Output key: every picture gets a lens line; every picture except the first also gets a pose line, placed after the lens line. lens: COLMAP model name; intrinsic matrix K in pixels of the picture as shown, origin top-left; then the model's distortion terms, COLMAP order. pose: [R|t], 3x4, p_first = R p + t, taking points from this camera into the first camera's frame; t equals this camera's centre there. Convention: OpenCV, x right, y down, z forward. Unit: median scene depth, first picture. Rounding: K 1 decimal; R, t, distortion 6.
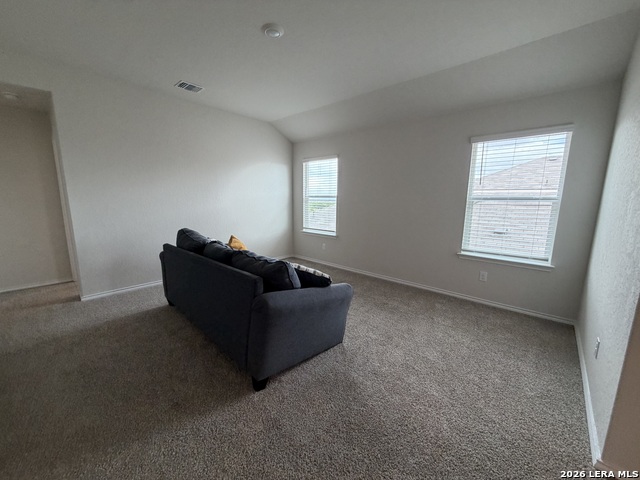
lens RADIAL K [[255.7, 0, 318.5], [0, 255.7, 240.5], [0, 0, 1]] dist [-0.001519, 0.000892]
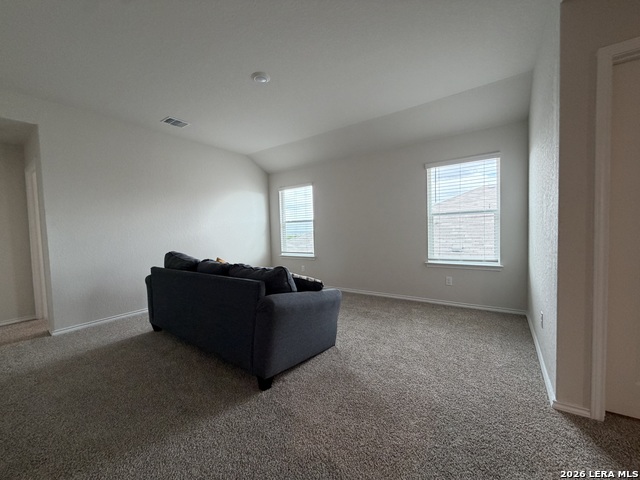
lens RADIAL K [[255.7, 0, 318.5], [0, 255.7, 240.5], [0, 0, 1]] dist [-0.001519, 0.000892]
pose [[0.991123, -0.046835, 0.124429, -0.085141], [0.061949, 0.990776, -0.120524, 0.084817], [-0.117636, 0.127162, 0.984881, -0.100197]]
